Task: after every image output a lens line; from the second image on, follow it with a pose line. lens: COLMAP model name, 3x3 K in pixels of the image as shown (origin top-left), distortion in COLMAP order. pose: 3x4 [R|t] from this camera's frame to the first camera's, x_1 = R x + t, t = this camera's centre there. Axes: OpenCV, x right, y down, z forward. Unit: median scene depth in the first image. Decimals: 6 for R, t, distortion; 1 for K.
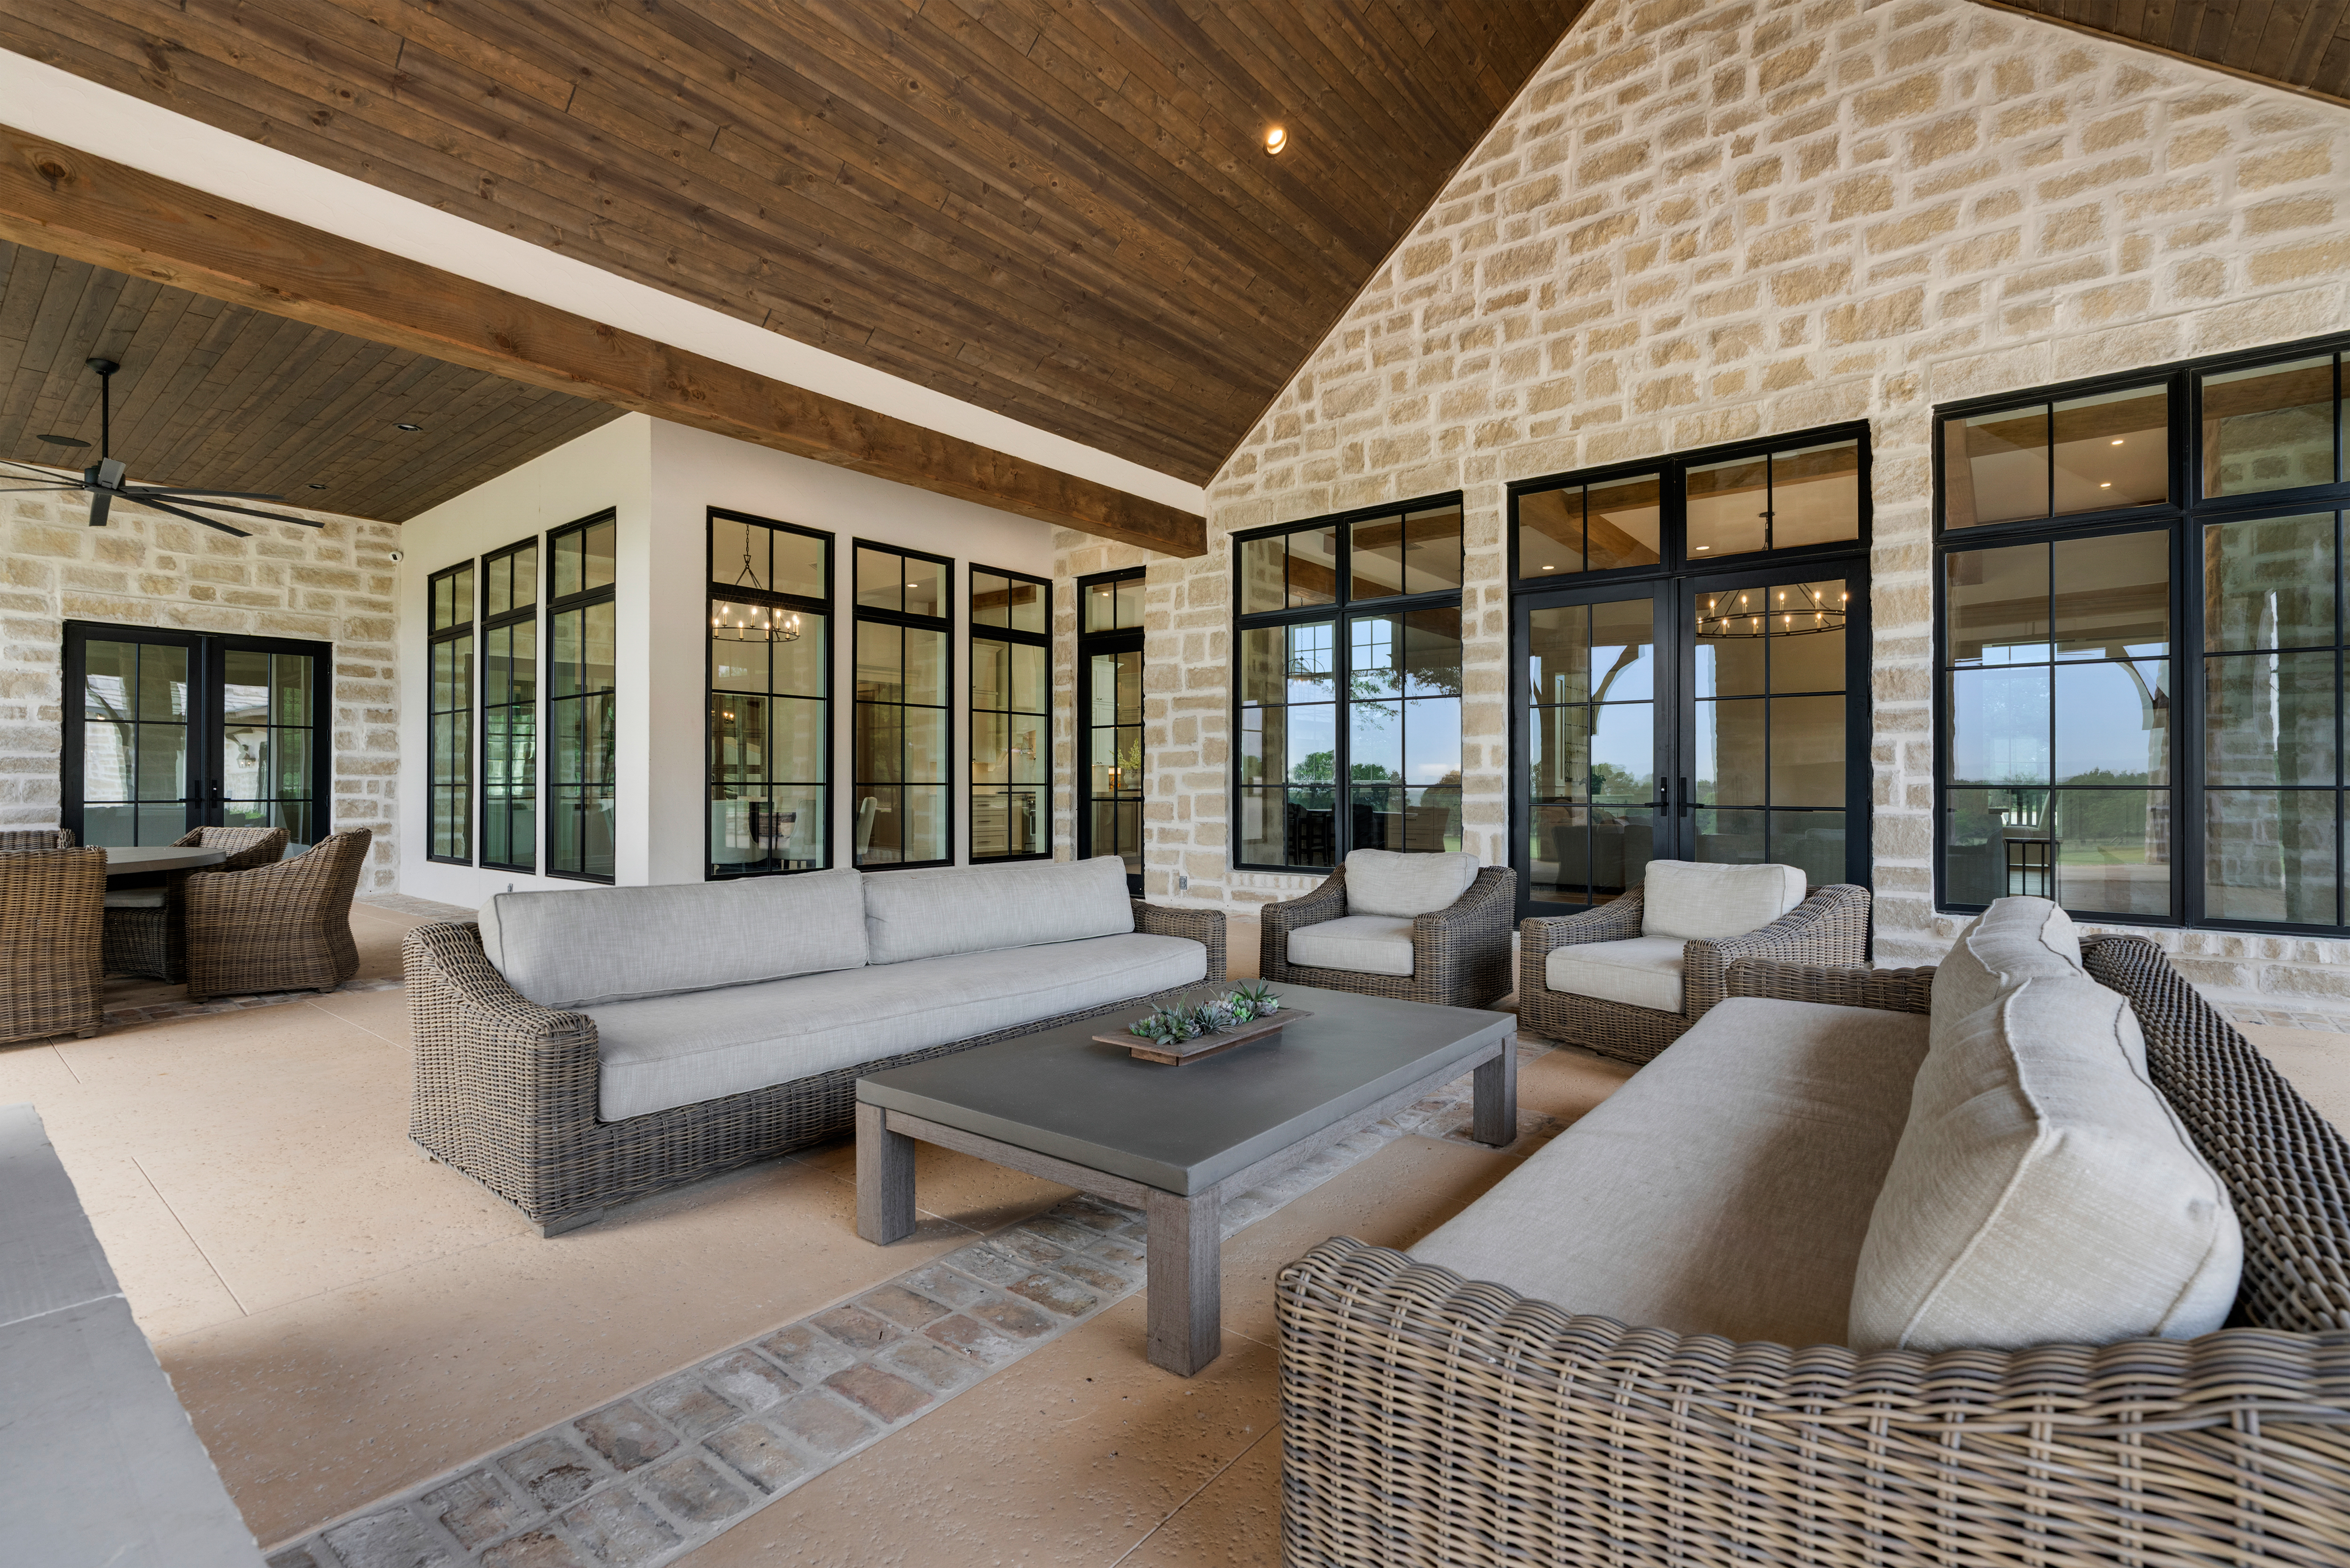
lens RADIAL K [[1062.2, 0, 1172.9], [0, 1062.2, 782.5], [0, 0, 1]] dist [-0.004821, 0.002680]
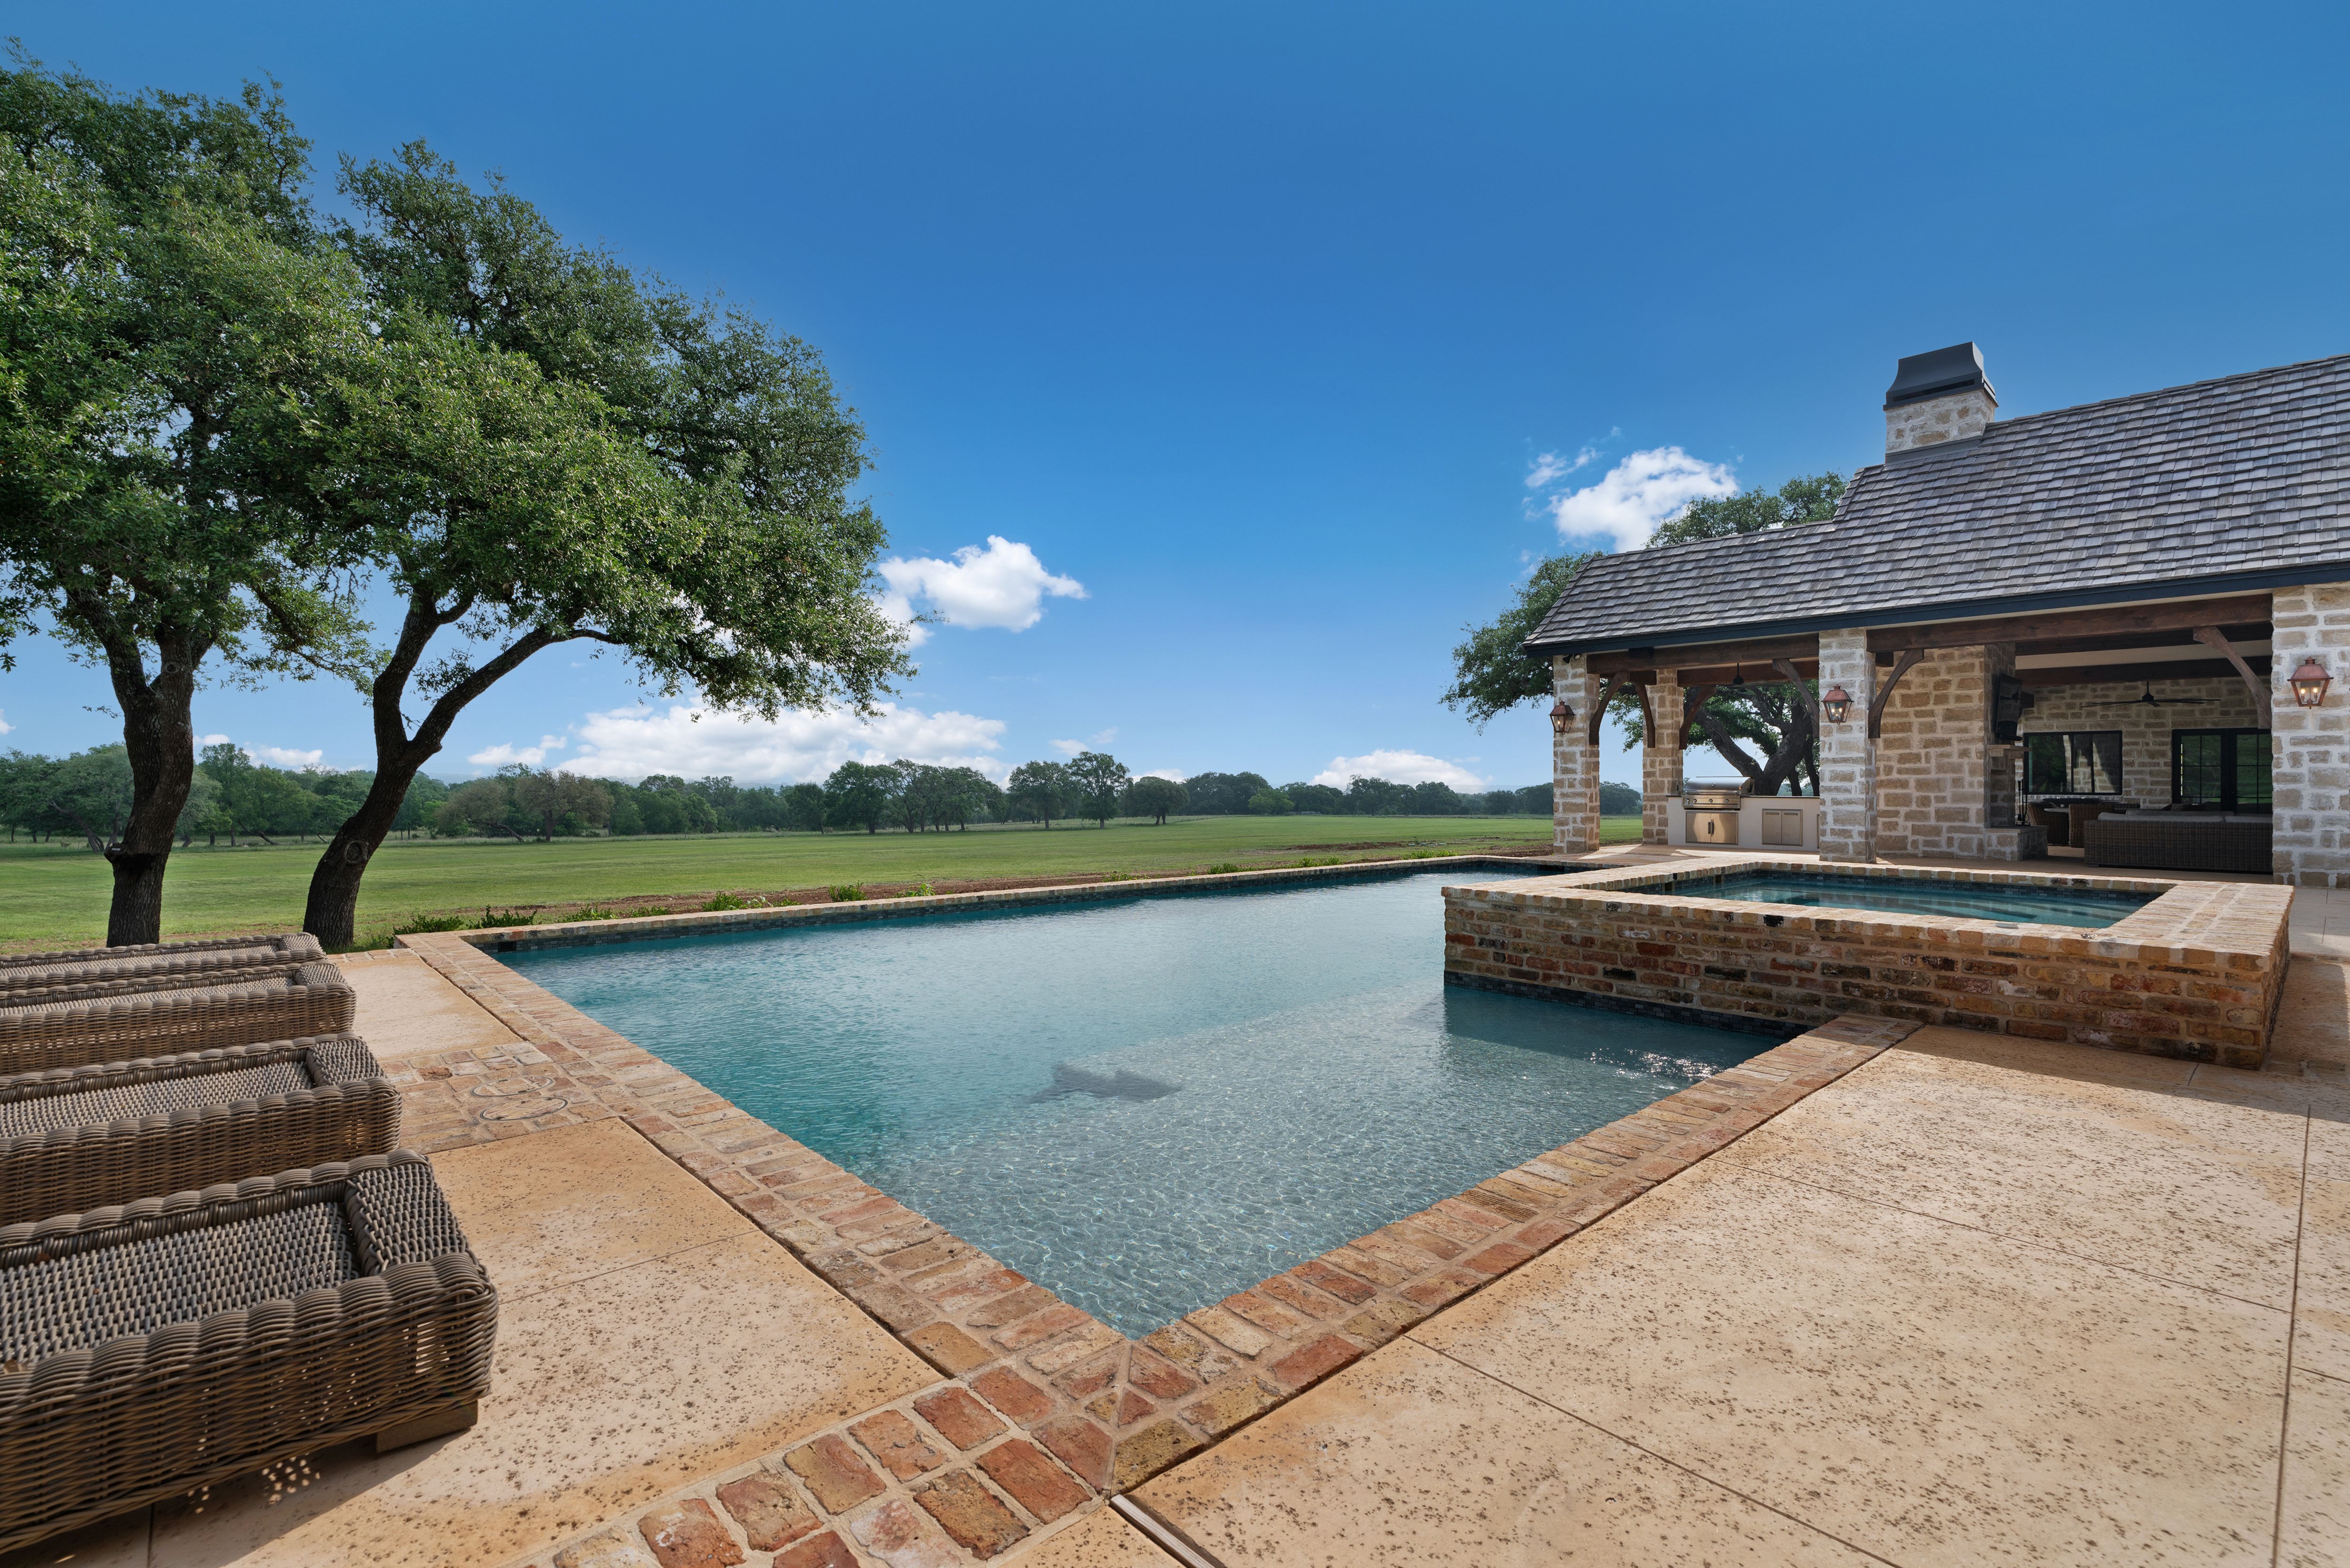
lens RADIAL K [[1062.0, 0, 1175.7], [0, 1062.0, 783.9], [0, 0, 1]] dist [-0.004821, 0.002680]
pose [[-0.149947, -0.003417, -0.988688, 2.056973], [0.004237, 0.999983, -0.004098, -0.013484], [0.988685, -0.004804, -0.149930, -1.138456]]
